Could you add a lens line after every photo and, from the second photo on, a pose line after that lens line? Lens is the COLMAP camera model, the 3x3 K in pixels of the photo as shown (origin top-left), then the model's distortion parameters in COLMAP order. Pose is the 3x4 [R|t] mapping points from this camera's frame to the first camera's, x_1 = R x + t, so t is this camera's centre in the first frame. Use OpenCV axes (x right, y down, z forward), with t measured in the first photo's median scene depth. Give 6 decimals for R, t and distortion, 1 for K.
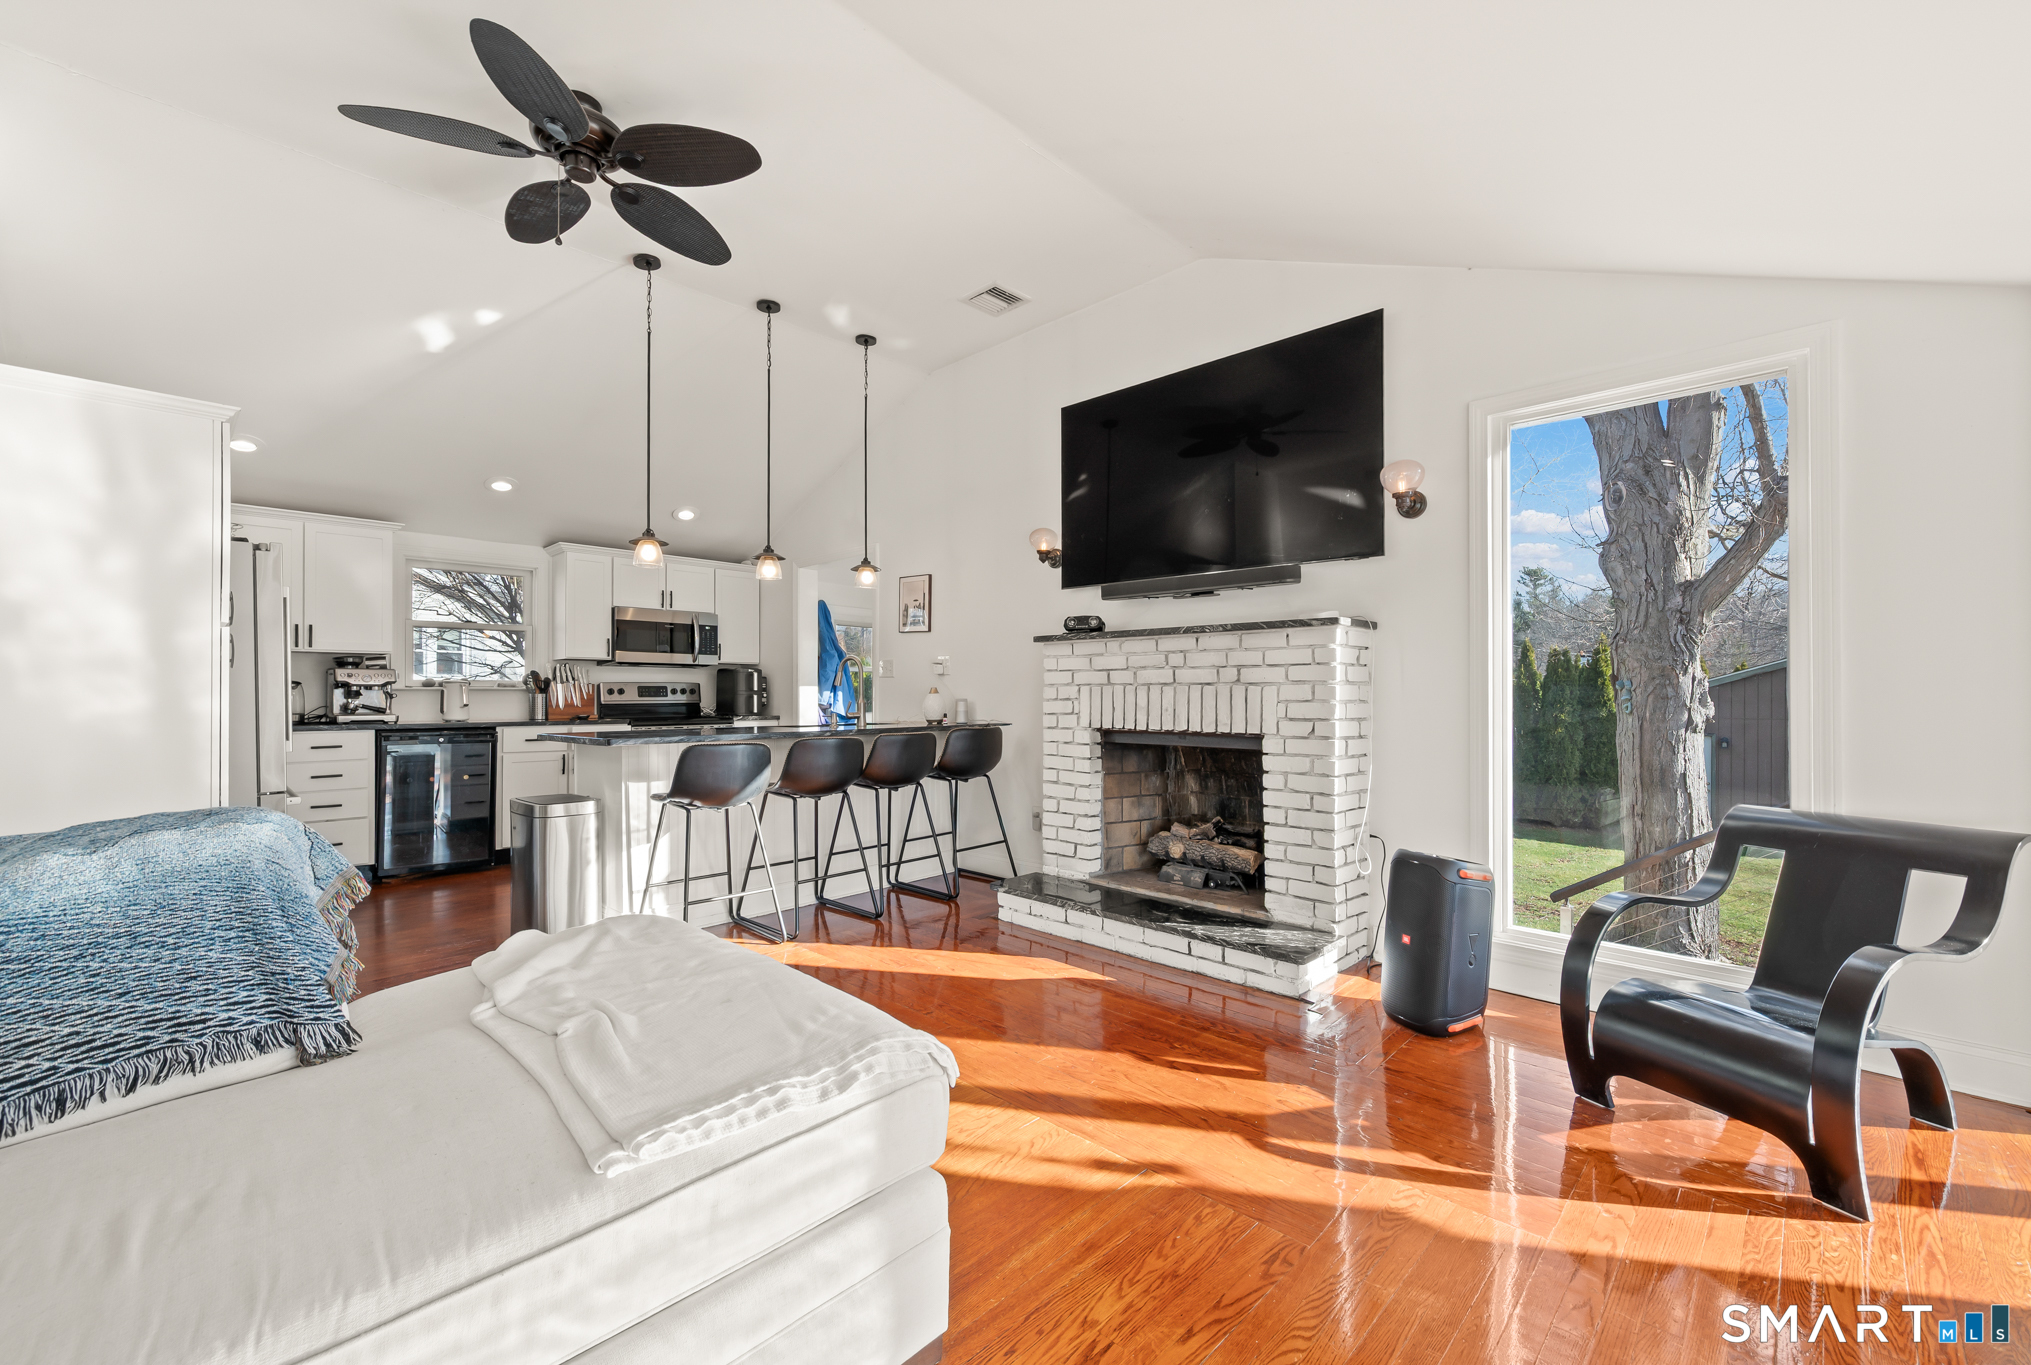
lens RADIAL K [[831.7, 0, 1059.8], [0, 831.7, 690.0], [0, 0, 1]] dist [-0.001473, 0.002152]
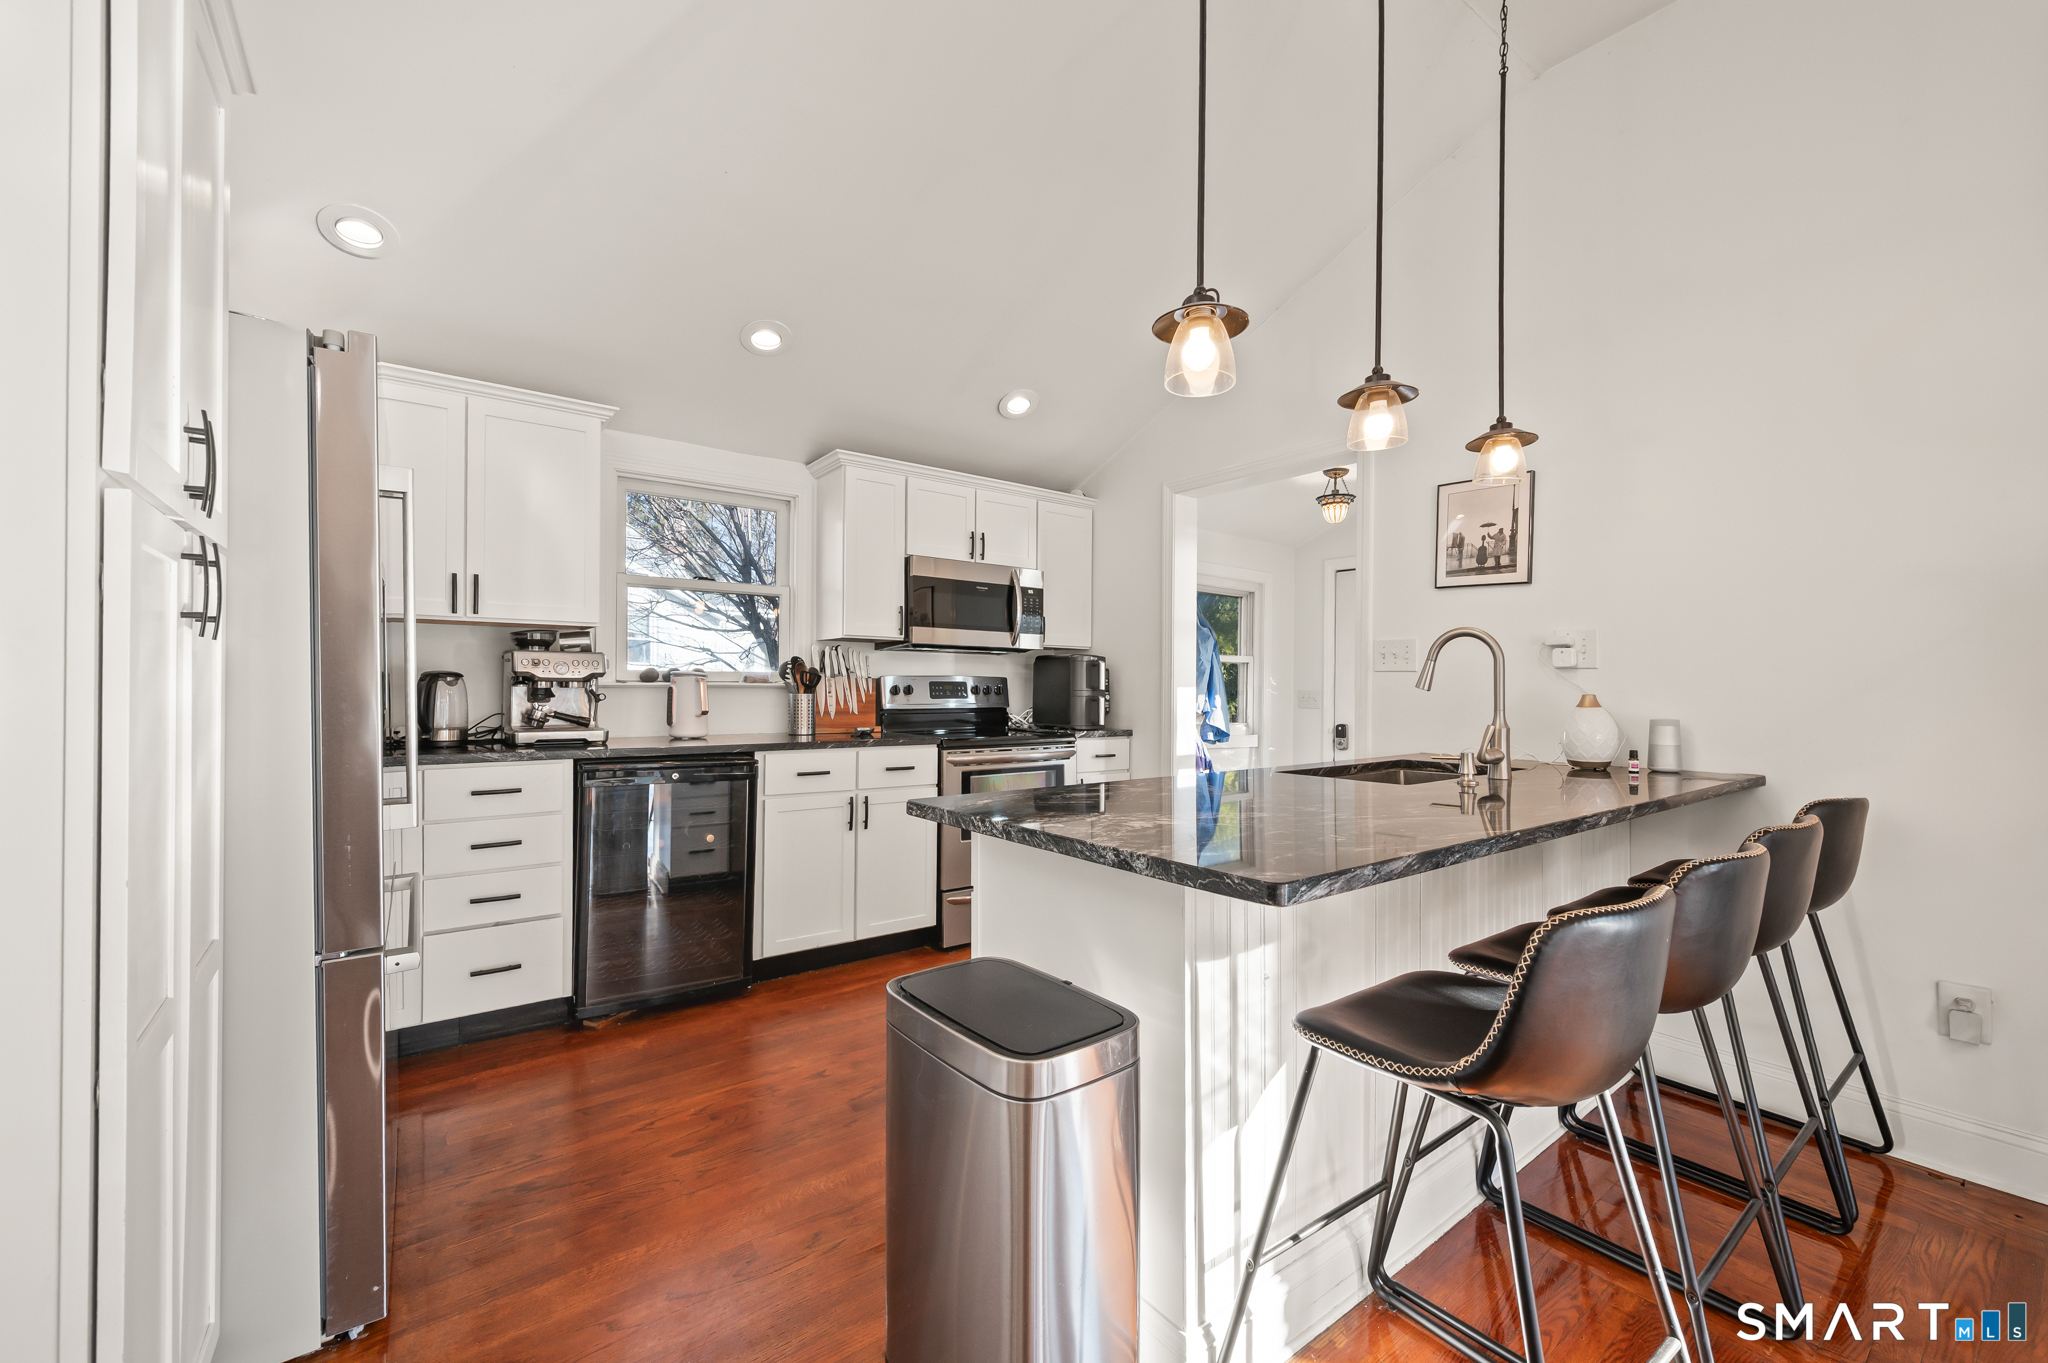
lens RADIAL K [[820.8, 0, 1027.5], [0, 820.8, 689.0], [0, 0, 1]] dist [0.003660, 0.000222]
pose [[0.983628, 0.011348, -0.179855, -0.422251], [-0.009535, 0.999895, 0.010941, -0.009016], [0.179960, -0.009046, 0.983632, 0.509315]]
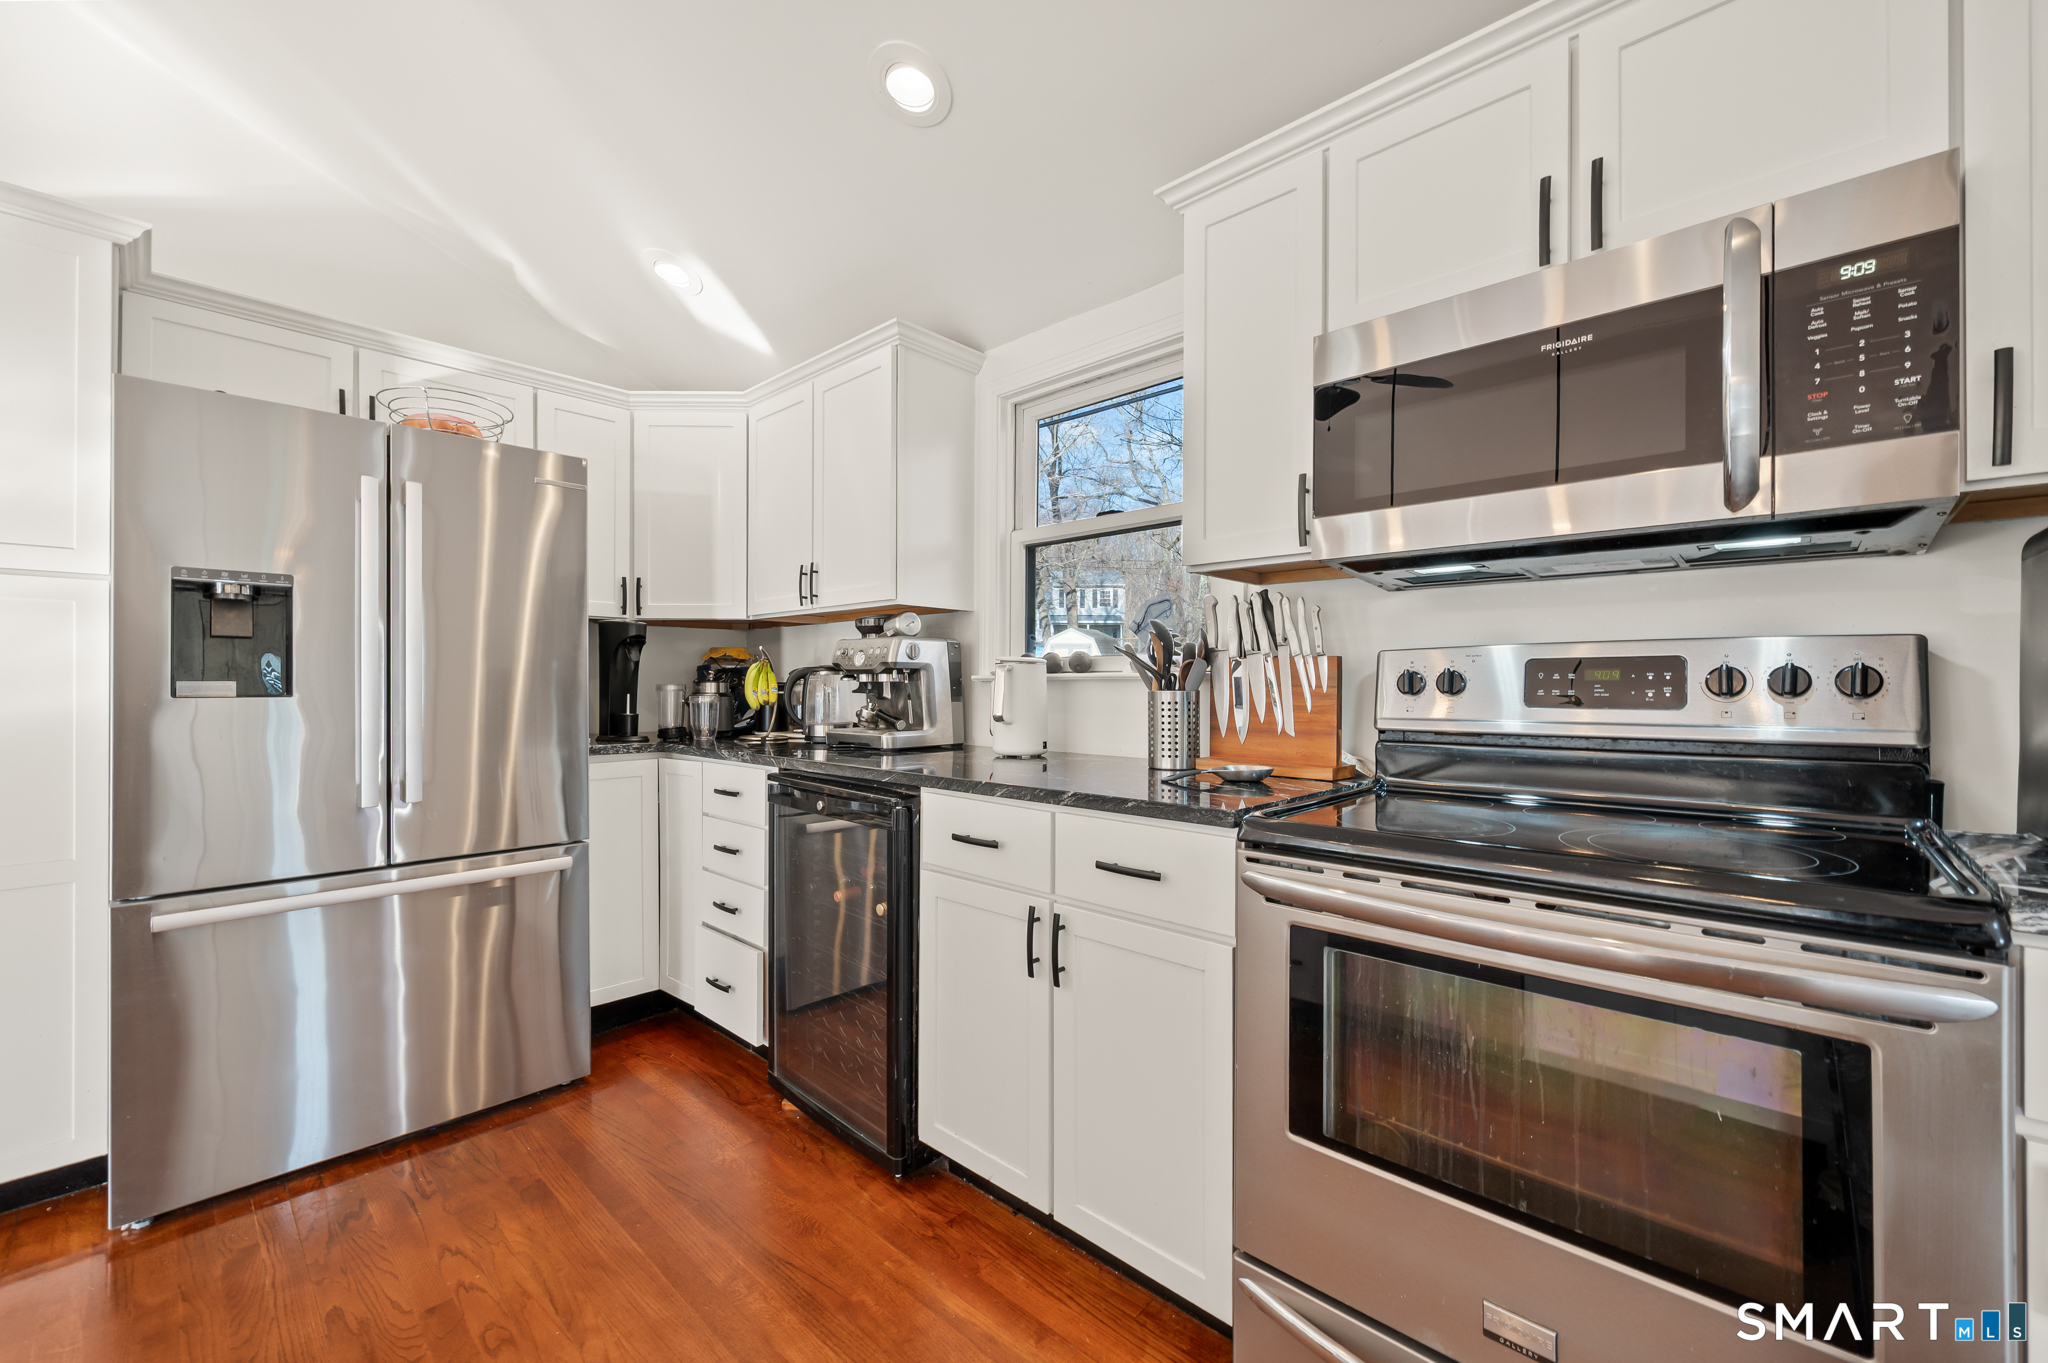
lens RADIAL K [[820.8, 0, 1033.4], [0, 820.8, 679.1], [0, 0, 1]] dist [0.003660, 0.000222]
pose [[-0.010638, -0.001662, -0.999942, -0.365012], [0.007120, 0.999973, -0.001737, 0.000281], [0.999918, -0.007138, -0.010625, 1.151181]]
